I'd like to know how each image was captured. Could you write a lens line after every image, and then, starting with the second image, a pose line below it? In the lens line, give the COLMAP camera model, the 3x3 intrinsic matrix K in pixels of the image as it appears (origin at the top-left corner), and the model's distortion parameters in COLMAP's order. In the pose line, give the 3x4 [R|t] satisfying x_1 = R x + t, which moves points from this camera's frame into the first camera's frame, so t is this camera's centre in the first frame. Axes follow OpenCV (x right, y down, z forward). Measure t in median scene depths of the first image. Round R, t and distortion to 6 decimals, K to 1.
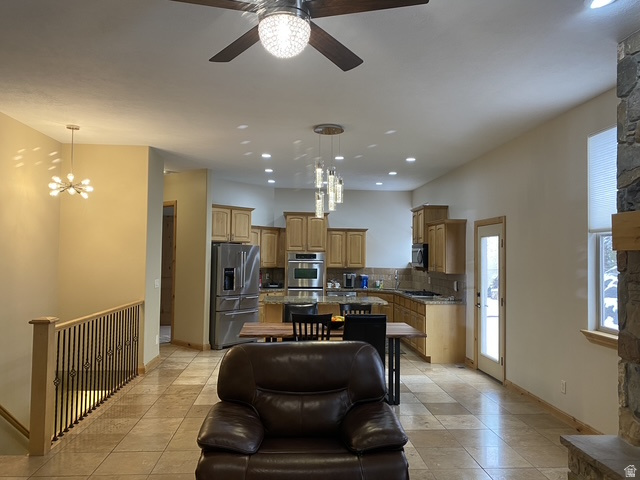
lens RADIAL K [[487.7, 0, 319.2], [0, 487.7, 241.2], [0, 0, 1]] dist [0.034764, -0.012125]
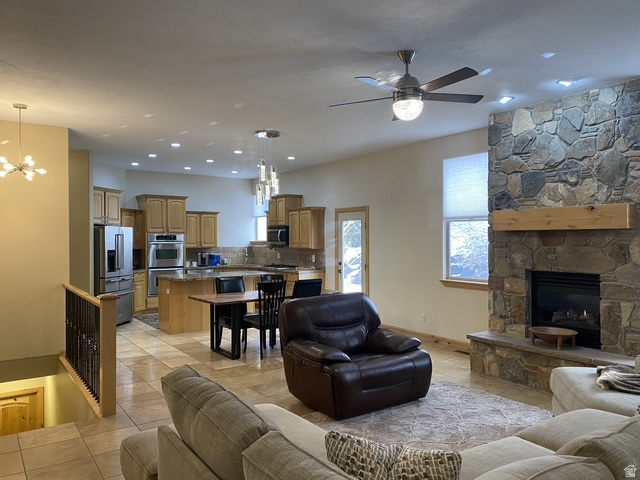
lens RADIAL K [[487.7, 0, 318.2], [0, 487.7, 239.7], [0, 0, 1]] dist [0.034764, -0.012125]
pose [[0.860572, -0.017746, 0.509019, -0.334108], [-0.001663, 0.999290, 0.037650, -0.005503], [-0.509326, -0.033247, 0.859931, -0.091273]]
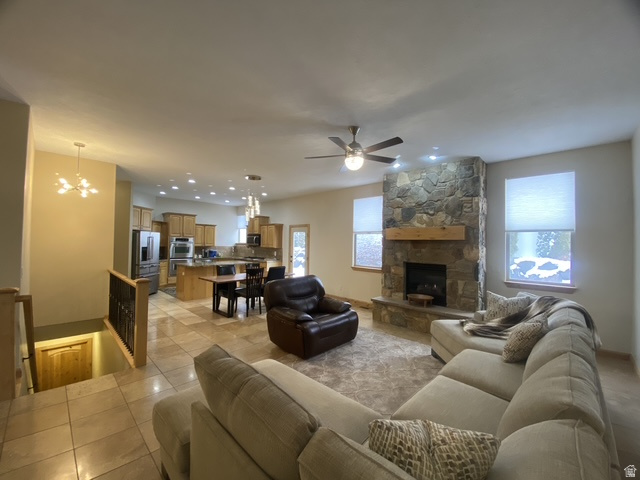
lens RADIAL K [[260.3, 0, 320.6], [0, 260.3, 237.6], [0, 0, 1]] dist [0.001181, -0.003149]
pose [[0.743280, 0.012463, 0.668864, -0.324999], [-0.028088, 0.999526, 0.012589, -0.001136], [-0.668391, -0.028144, 0.743278, 0.004021]]
